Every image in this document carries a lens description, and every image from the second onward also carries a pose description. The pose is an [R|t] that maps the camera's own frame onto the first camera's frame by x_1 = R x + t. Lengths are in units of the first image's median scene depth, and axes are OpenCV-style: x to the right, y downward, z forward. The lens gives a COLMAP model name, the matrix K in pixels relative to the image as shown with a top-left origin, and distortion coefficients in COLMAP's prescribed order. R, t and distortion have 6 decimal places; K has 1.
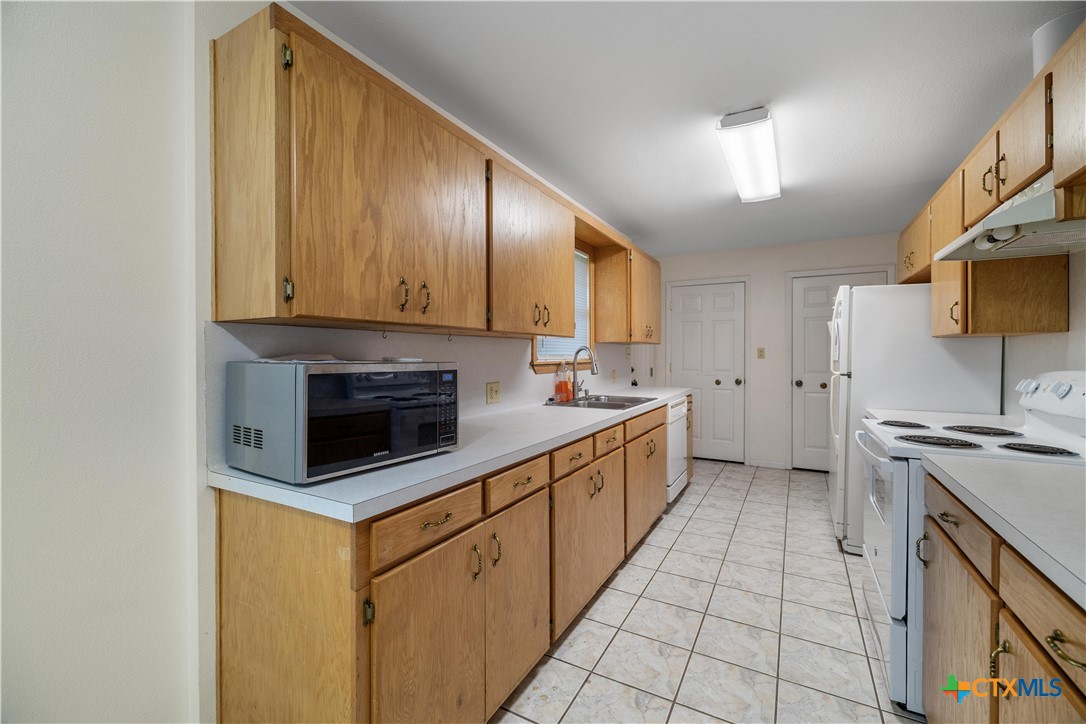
lens RADIAL K [[451.7, 0, 539.2], [0, 451.7, 356.9], [0, 0, 1]] dist [0.001811, -0.002251]
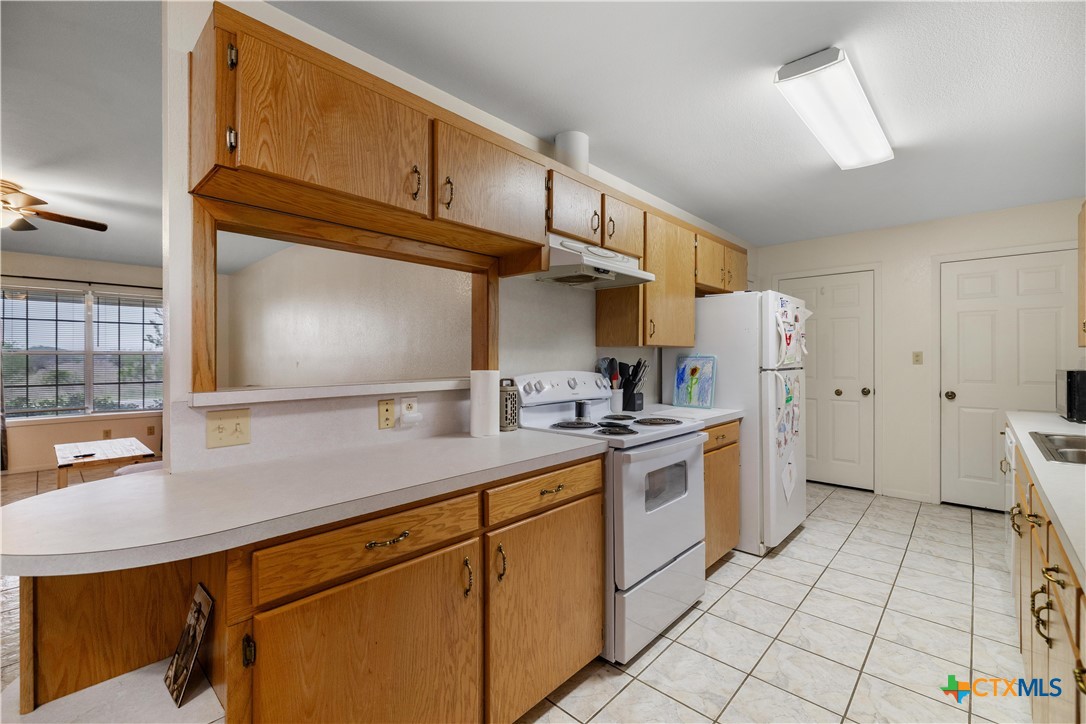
lens RADIAL K [[469.8, 0, 548.0], [0, 469.8, 358.0], [0, 0, 1]] dist [0.011250, -0.000122]
pose [[0.970758, 0.005272, -0.240002, 0.228047], [-0.006111, 0.999978, -0.002751, -0.000771], [0.239982, 0.004137, 0.970768, 0.078118]]
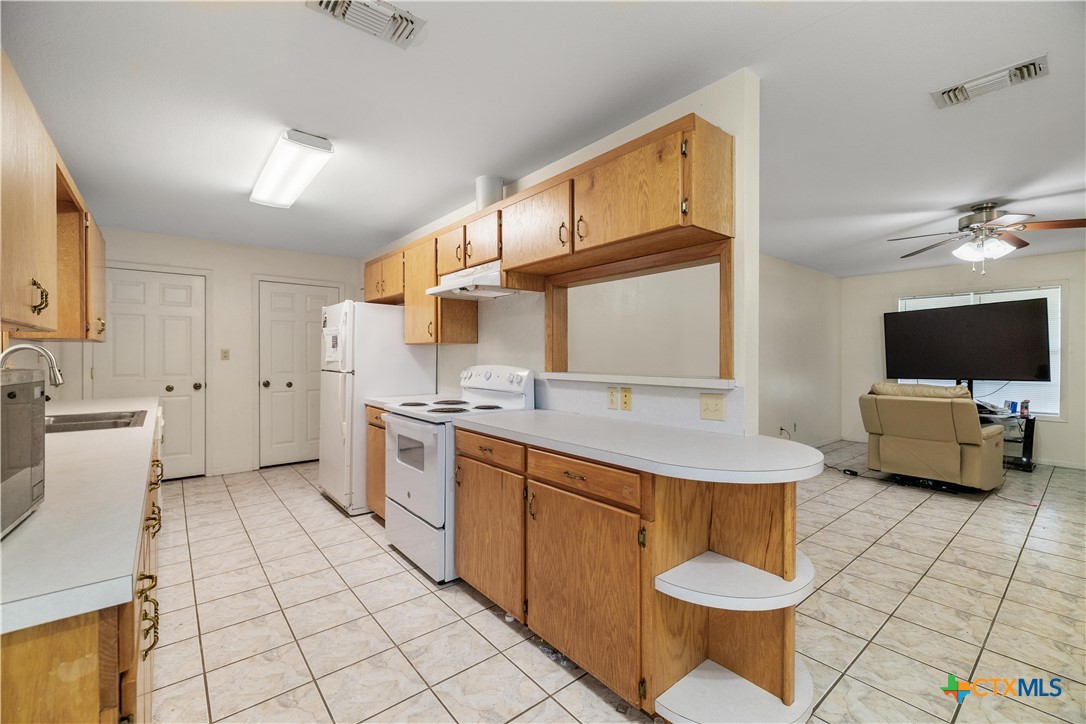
lens RADIAL K [[451.7, 0, 546.2], [0, 451.7, 358.9], [0, 0, 1]] dist [0.001811, -0.002251]
pose [[0.366454, -0.007058, 0.930409, -0.370905], [0.004854, 0.999972, 0.005674, -0.002627], [-0.930423, 0.002437, 0.366478, 0.068561]]
